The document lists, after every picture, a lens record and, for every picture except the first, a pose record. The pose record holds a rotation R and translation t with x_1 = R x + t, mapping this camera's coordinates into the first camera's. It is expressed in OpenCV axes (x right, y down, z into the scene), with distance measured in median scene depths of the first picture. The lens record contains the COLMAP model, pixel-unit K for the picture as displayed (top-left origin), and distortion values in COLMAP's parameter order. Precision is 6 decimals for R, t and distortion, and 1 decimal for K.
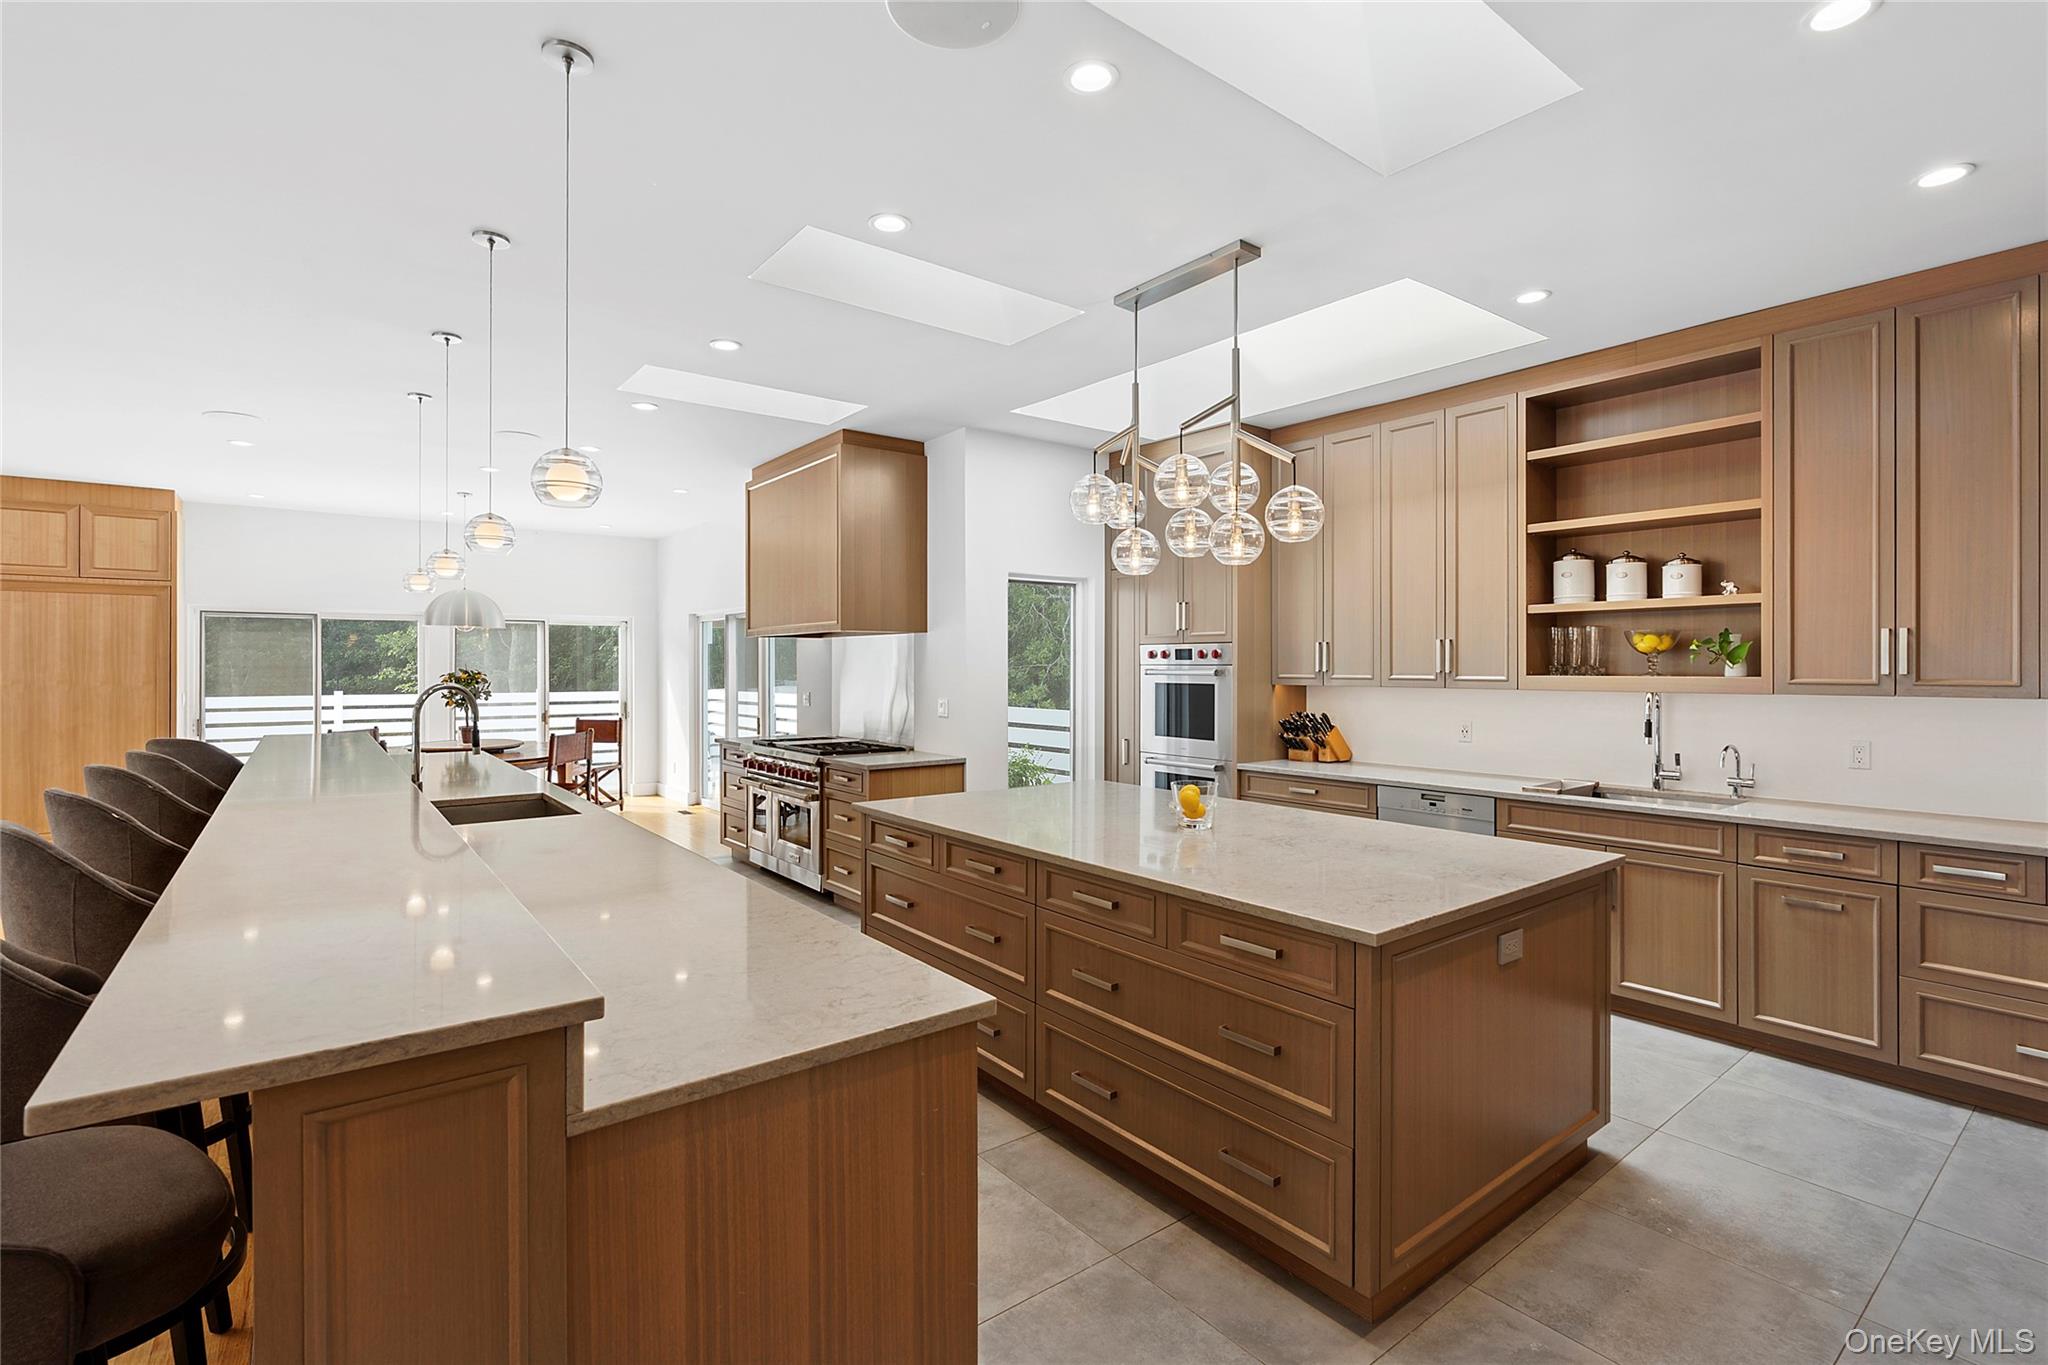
lens RADIAL K [[934.0, 0, 1022.1], [0, 934.0, 674.3], [0, 0, 1]] dist [0.004964, 0.001767]
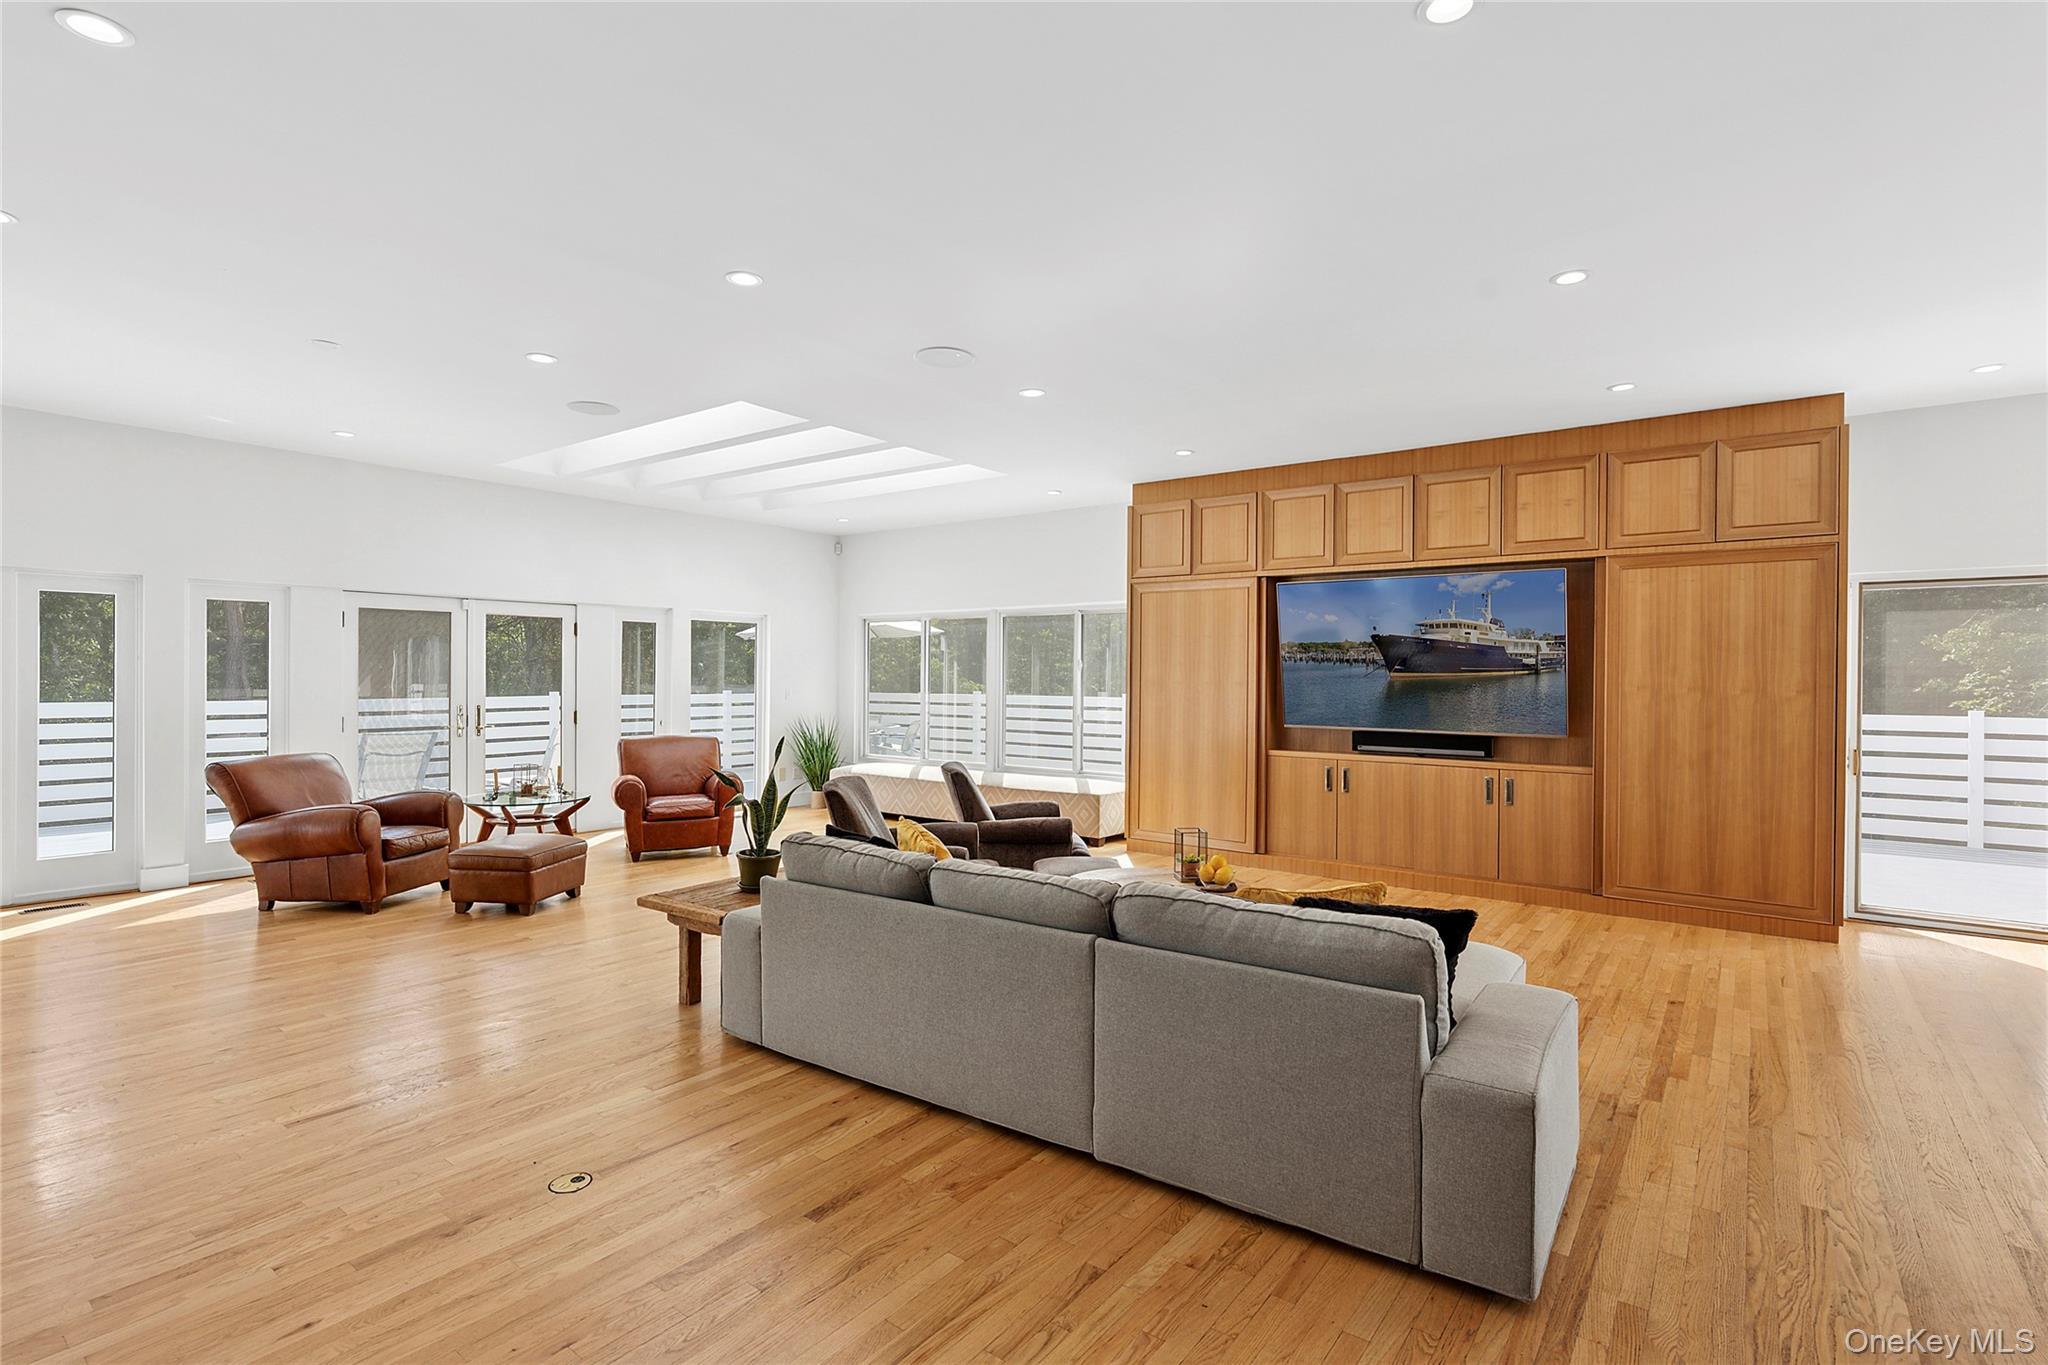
lens RADIAL K [[976.8, 0, 1014.7], [0, 976.8, 683.0], [0, 0, 1]] dist [0.004951, 0.000548]
pose [[0.265849, 0.009902, -0.963964, -0.420234], [-0.013951, 0.999882, 0.006423, 0.006171], [0.963914, 0.011740, 0.265955, 0.286969]]
